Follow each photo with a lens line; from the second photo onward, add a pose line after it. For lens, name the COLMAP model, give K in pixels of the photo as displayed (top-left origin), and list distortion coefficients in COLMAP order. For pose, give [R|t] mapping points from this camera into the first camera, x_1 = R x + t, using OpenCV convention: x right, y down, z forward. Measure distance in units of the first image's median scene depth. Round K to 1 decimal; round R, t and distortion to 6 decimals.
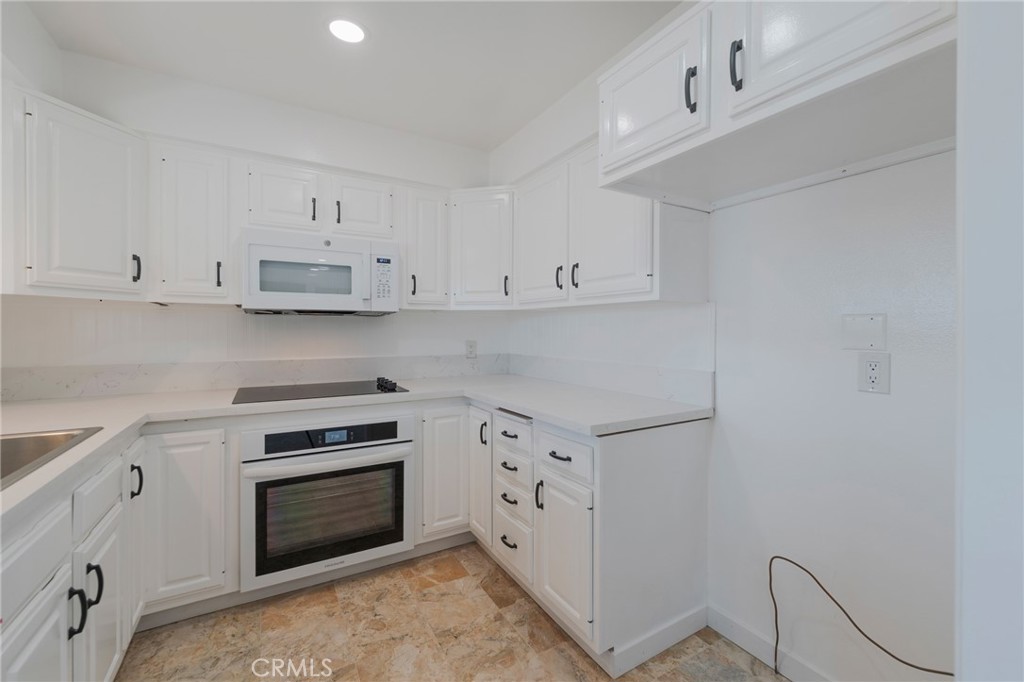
lens RADIAL K [[422.4, 0, 527.5], [0, 422.4, 333.1], [0, 0, 1]] dist [-0.000268, -0.000770]
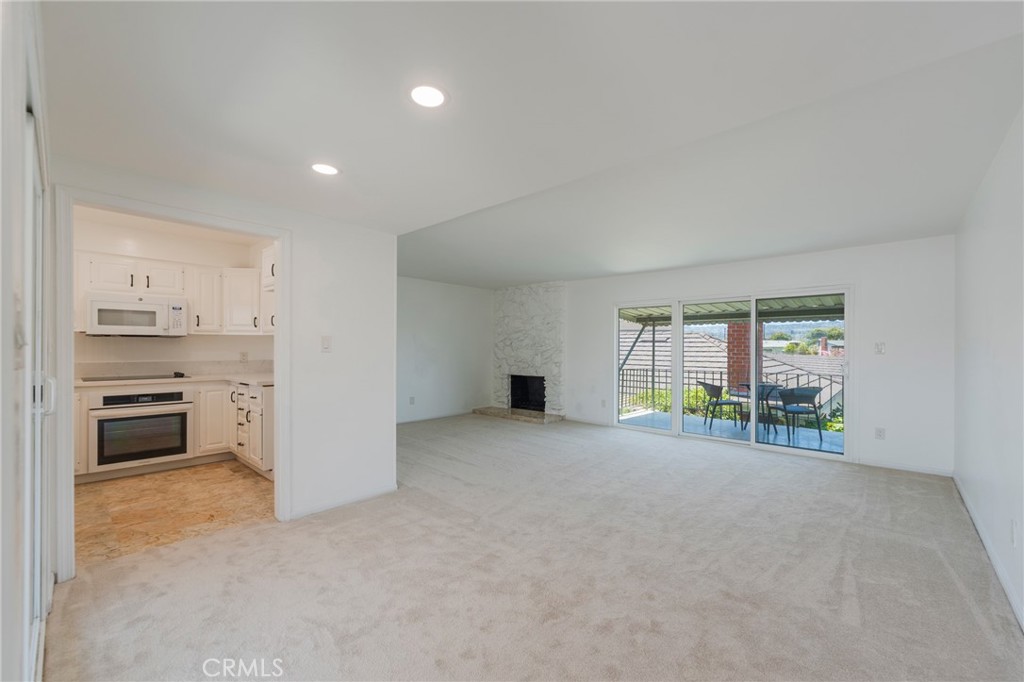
lens RADIAL K [[411.5, 0, 509.7], [0, 411.5, 349.7], [0, 0, 1]] dist [-0.002909, -0.000326]
pose [[0.962607, 0.000459, 0.270903, 0.718968], [-0.000019, 0.999999, -0.001627, 0.017305], [-0.270903, 0.001561, 0.962605, -1.411285]]
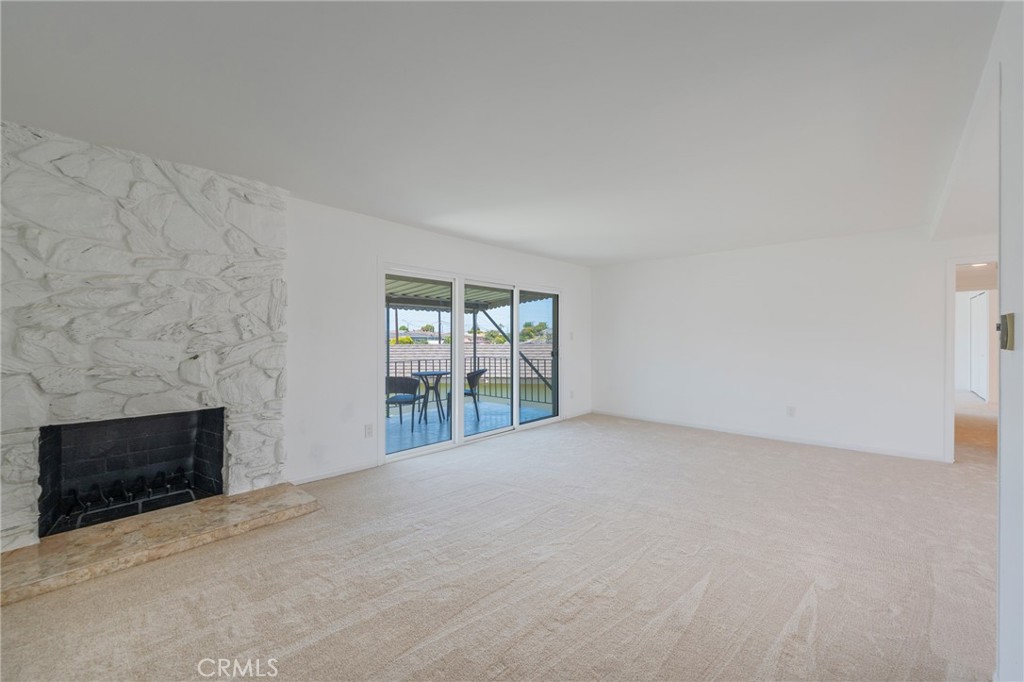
lens RADIAL K [[422.4, 0, 527.5], [0, 422.4, 333.1], [0, 0, 1]] dist [-0.000268, -0.000770]
pose [[-0.302363, 0.005396, 0.953178, 0.193424], [0.004959, 0.999979, -0.004088, -0.006825], [-0.953180, 0.003490, -0.302383, 1.547373]]
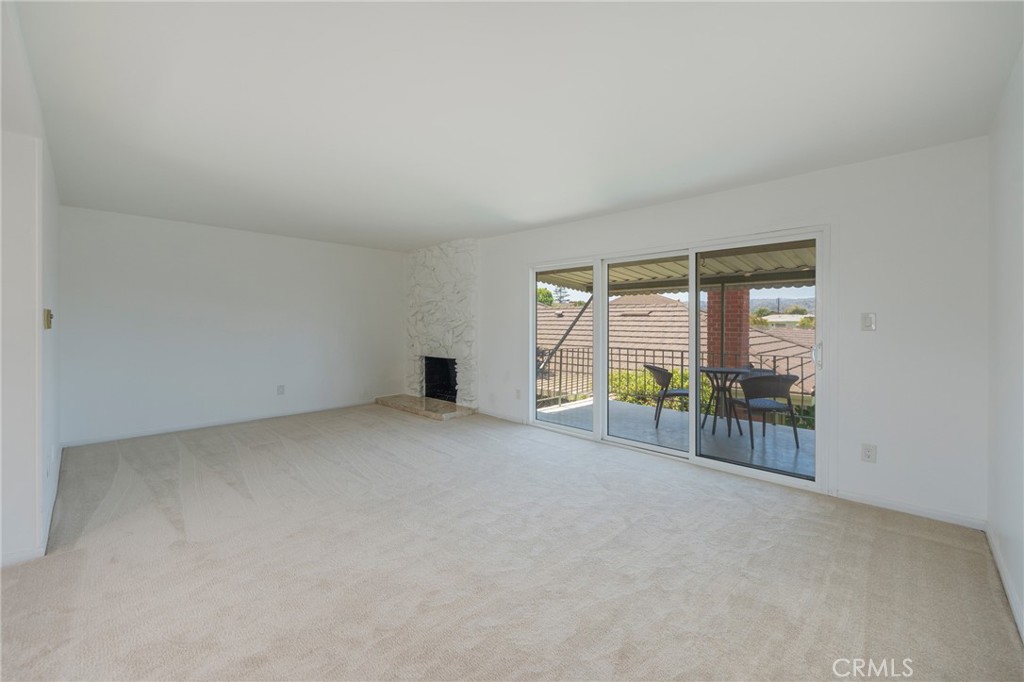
lens RADIAL K [[413.7, 0, 508.9], [0, 413.7, 325.1], [0, 0, 1]] dist [-0.000616, -0.000401]
pose [[0.969166, -0.002748, 0.246394, 1.681203], [0.003216, 0.999994, -0.001497, 0.015510], [-0.246389, 0.002244, 0.969168, -0.906817]]
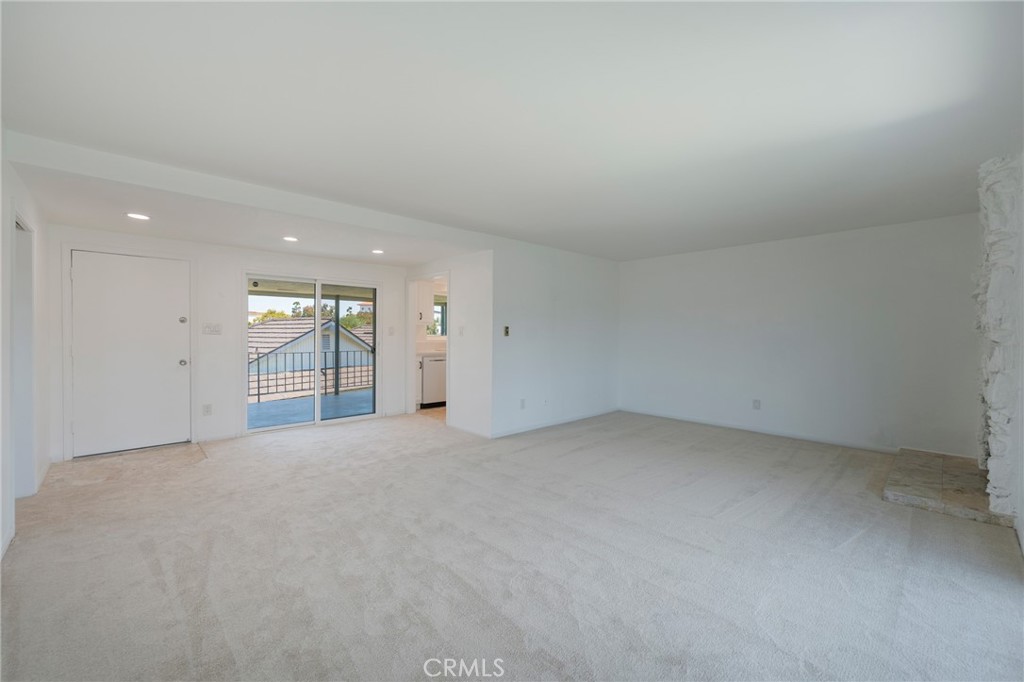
lens RADIAL K [[407.4, 0, 505.2], [0, 407.4, 338.2], [0, 0, 1]] dist [0.001563, -0.000358]
pose [[0.197862, -0.002458, -0.980227, 3.119180], [-0.009482, 0.999945, -0.004422, 0.048045], [0.980184, 0.010170, 0.197827, 0.095846]]
